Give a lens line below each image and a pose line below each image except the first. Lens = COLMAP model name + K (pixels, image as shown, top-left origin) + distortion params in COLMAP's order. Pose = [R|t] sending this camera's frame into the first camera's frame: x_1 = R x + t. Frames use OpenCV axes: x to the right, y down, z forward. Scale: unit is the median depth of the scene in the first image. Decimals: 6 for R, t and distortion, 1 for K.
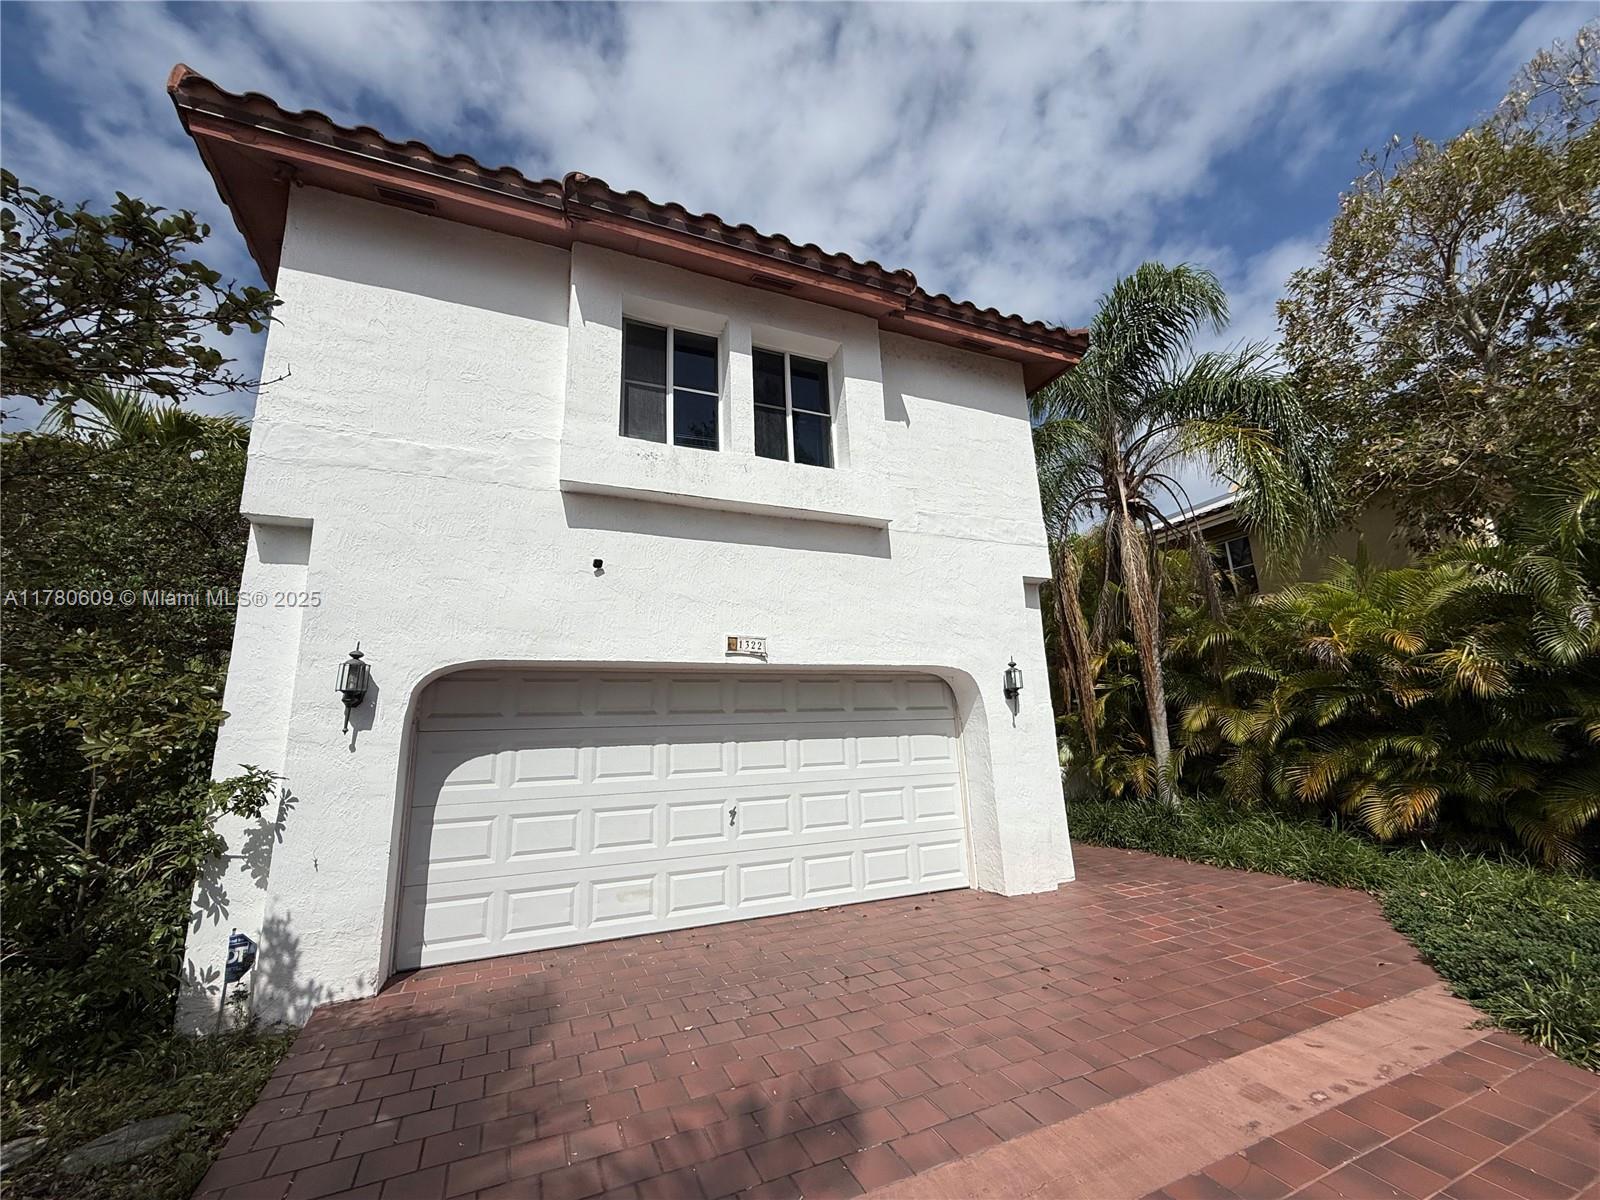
lens RADIAL K [[637.7, 0, 799.8], [0, 637.7, 598.6], [0, 0, 1]] dist [0.001518, -0.000321]
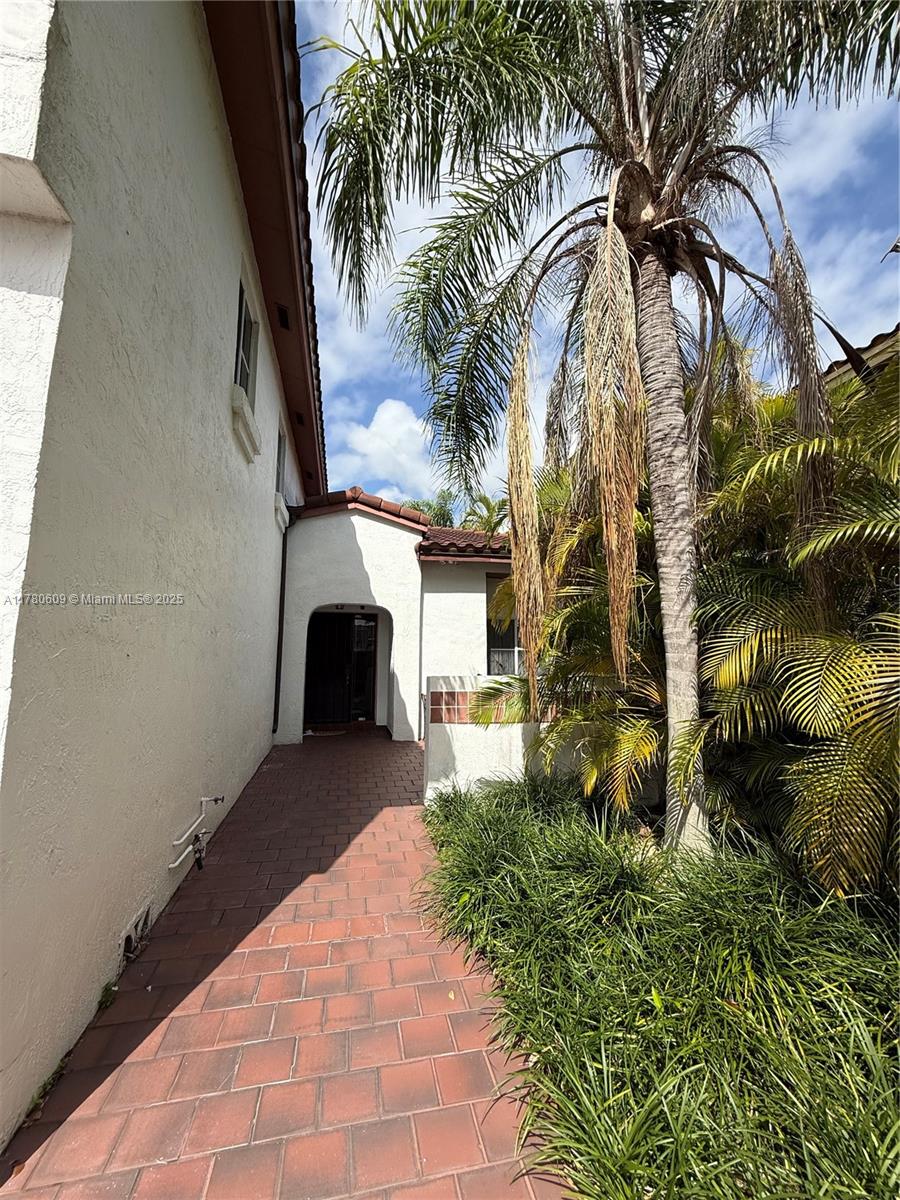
lens RADIAL K [[478.3, 0, 447.7], [0, 478.3, 598.0], [0, 0, 1]] dist [0.001518, -0.000321]
pose [[0.979159, 0.013712, -0.202630, 0.482148], [0.005123, 0.995733, 0.092140, 0.112833], [0.203029, -0.091258, 0.974911, 0.629893]]
